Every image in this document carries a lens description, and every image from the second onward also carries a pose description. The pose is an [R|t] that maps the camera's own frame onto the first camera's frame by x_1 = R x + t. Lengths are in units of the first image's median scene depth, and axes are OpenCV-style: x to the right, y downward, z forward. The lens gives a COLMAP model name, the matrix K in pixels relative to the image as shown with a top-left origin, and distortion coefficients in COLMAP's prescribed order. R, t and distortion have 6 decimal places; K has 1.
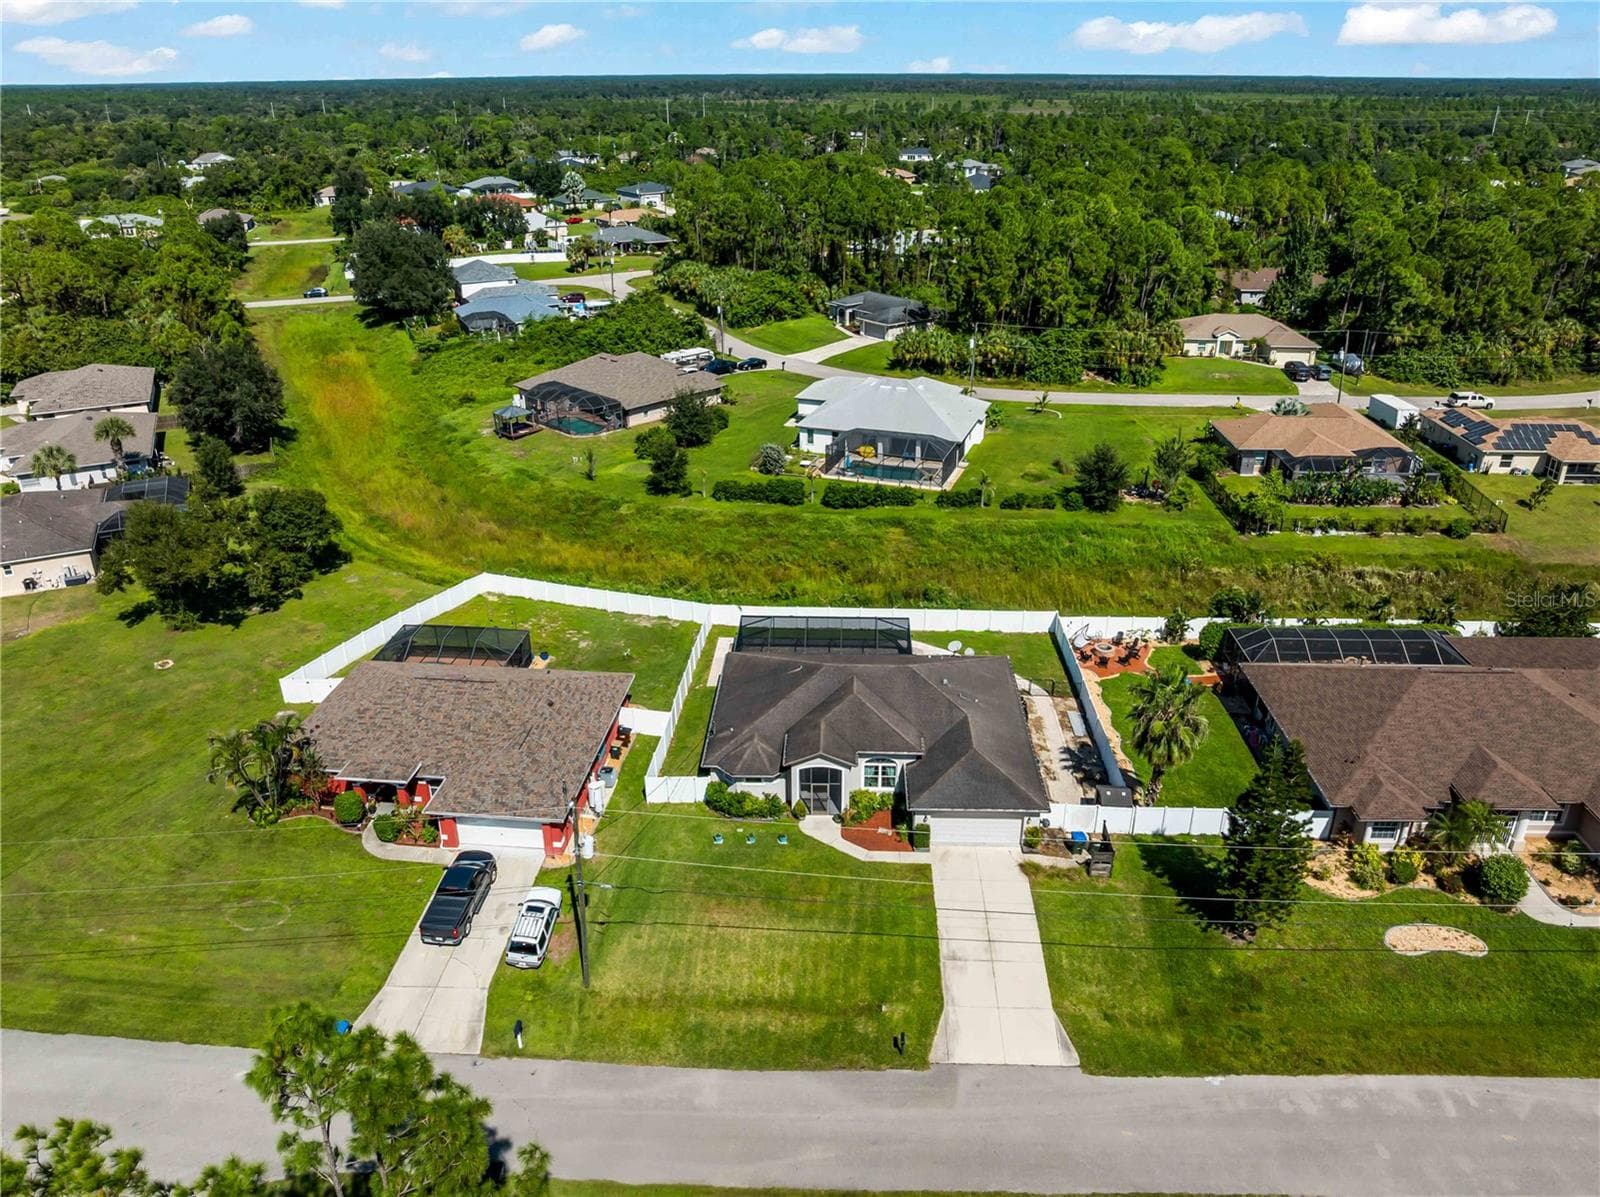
lens RADIAL K [[1151.1, 0, 800.0], [0, 1151.1, 598.5], [0, 0, 1]] dist [-0.034556, -0.006390]
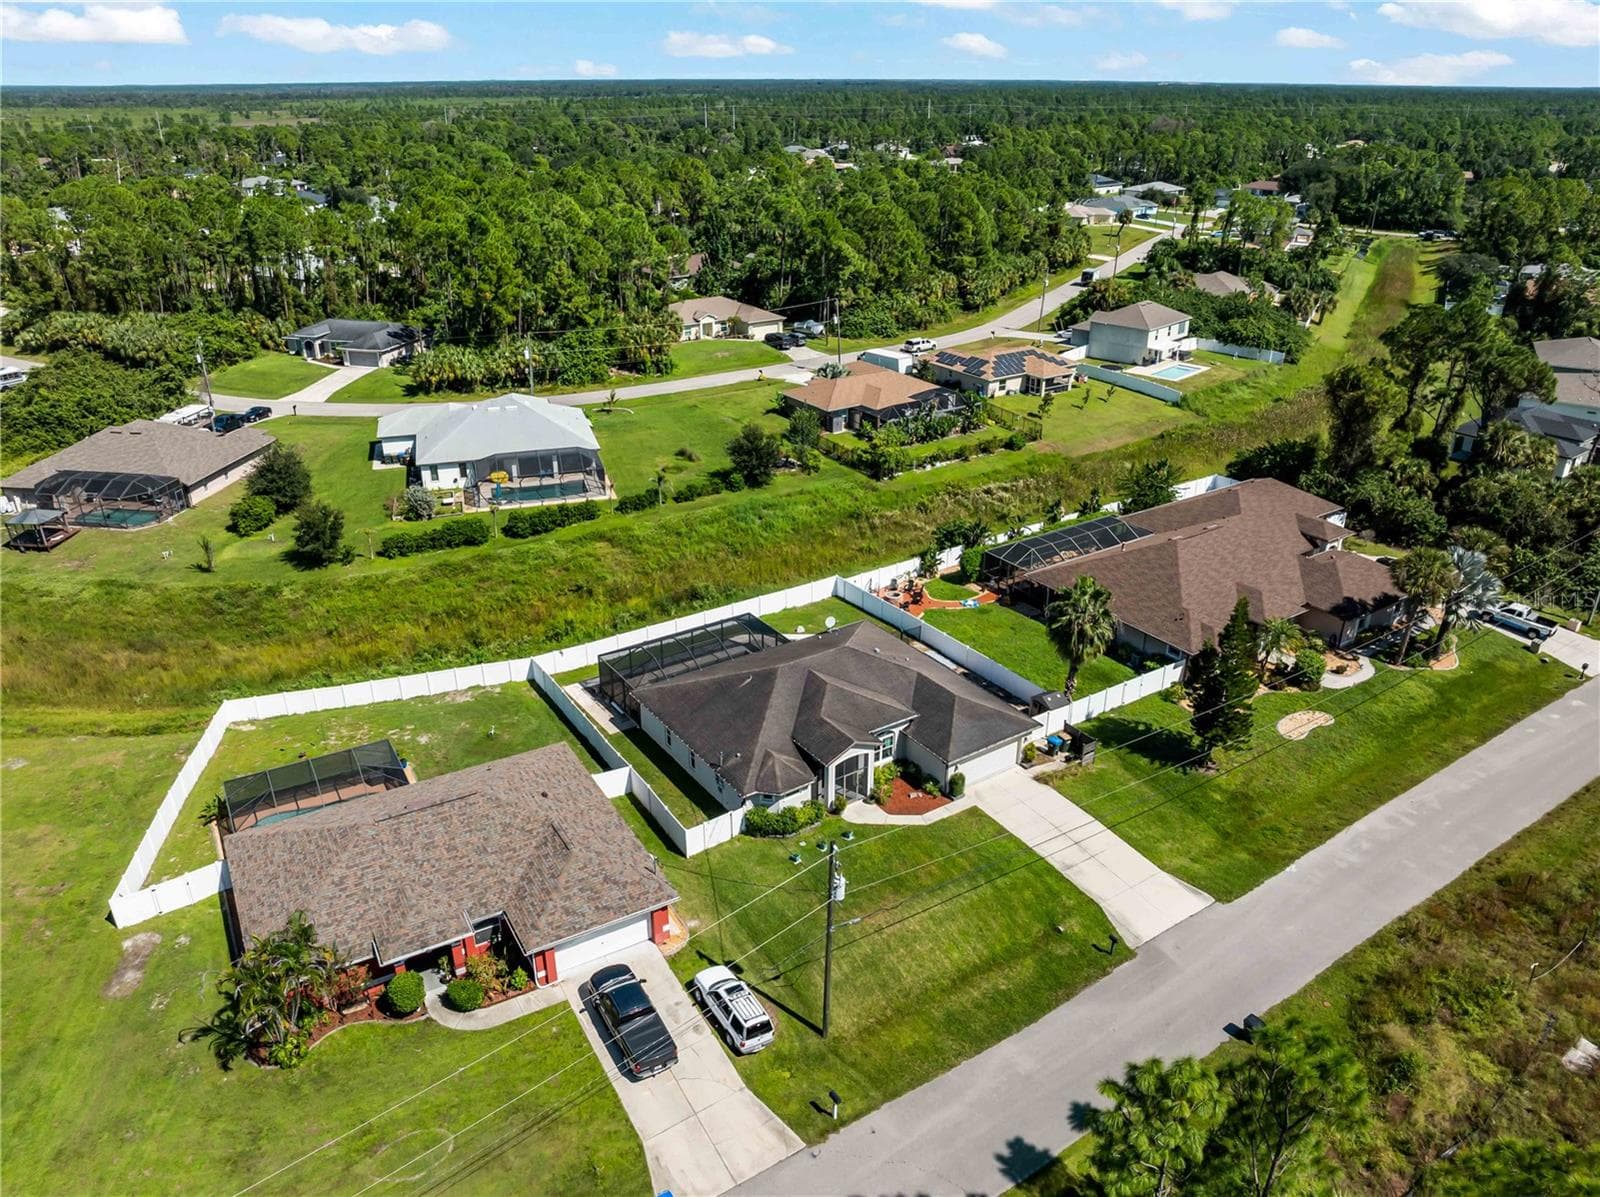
lens RADIAL K [[1134.6, 0, 800.0], [0, 1134.6, 598.5], [0, 0, 1]] dist [-0.016718, -0.042108]
pose [[0.805646, -0.245376, 0.539189, -0.304284], [0.245366, 0.966656, 0.073288, -0.042996], [-0.539194, 0.073255, 0.838990, 0.096038]]
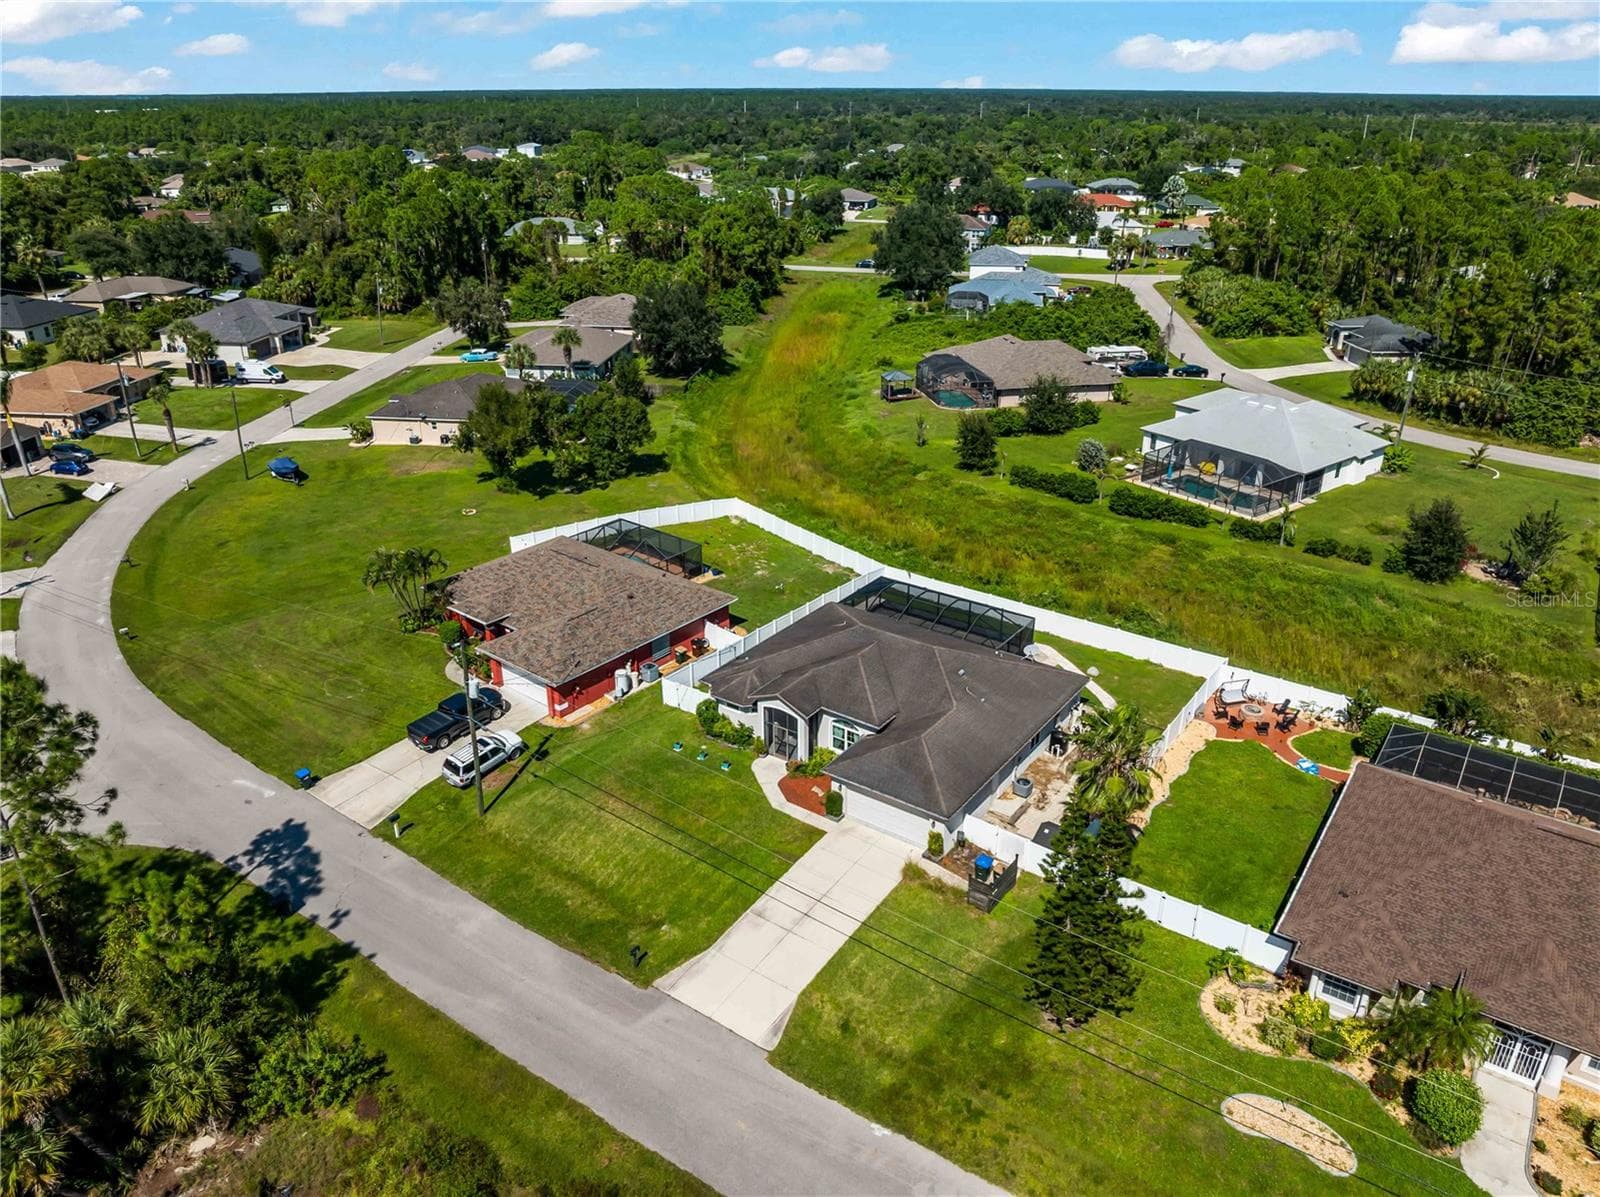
lens RADIAL K [[1134.6, 0, 800.0], [0, 1134.6, 598.5], [0, 0, 1]] dist [-0.016718, -0.042108]
pose [[0.835163, 0.231403, -0.498955, 0.290105], [-0.233700, 0.970521, 0.058931, -0.006014], [0.497883, 0.067389, 0.864622, 0.082580]]
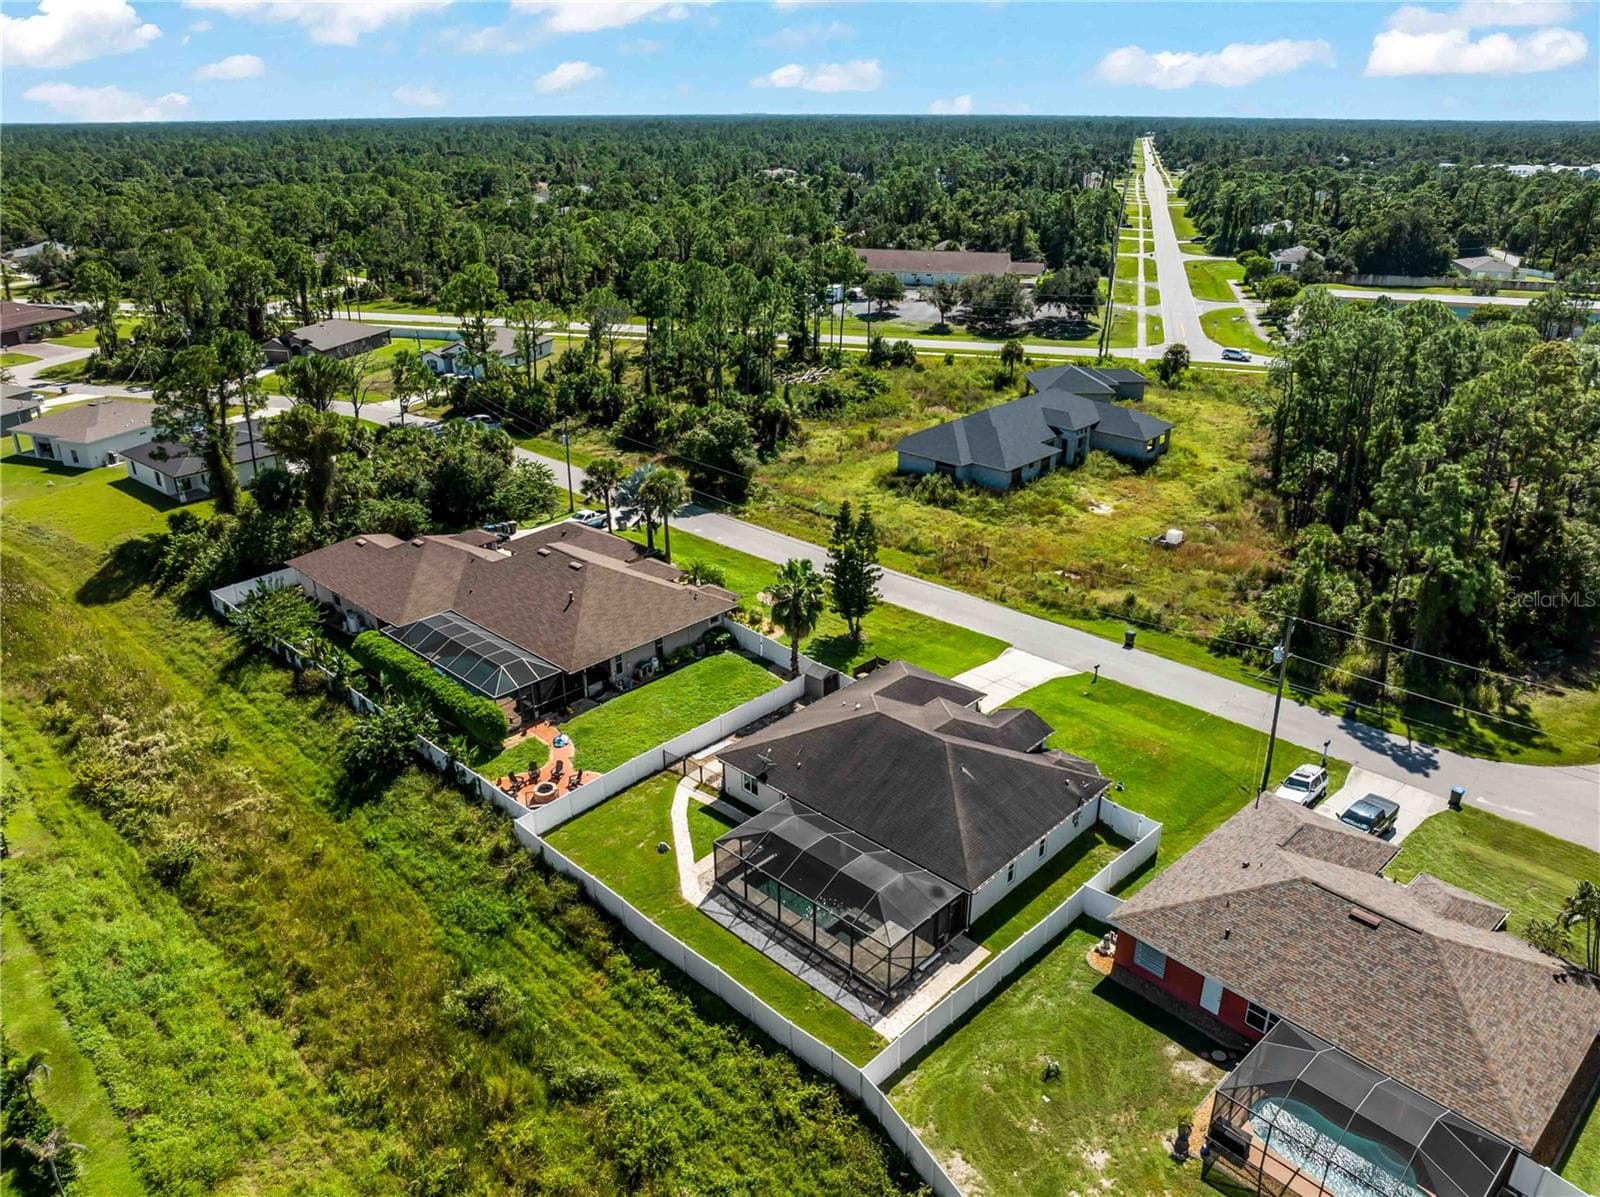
lens RADIAL K [[1134.6, 0, 800.0], [0, 1134.6, 598.5], [0, 0, 1]] dist [-0.016718, -0.042108]
pose [[-0.756655, -0.253418, 0.602704, -0.256560], [0.278269, 0.709347, 0.647606, -0.405838], [-0.591642, 0.657728, -0.466212, 0.892730]]
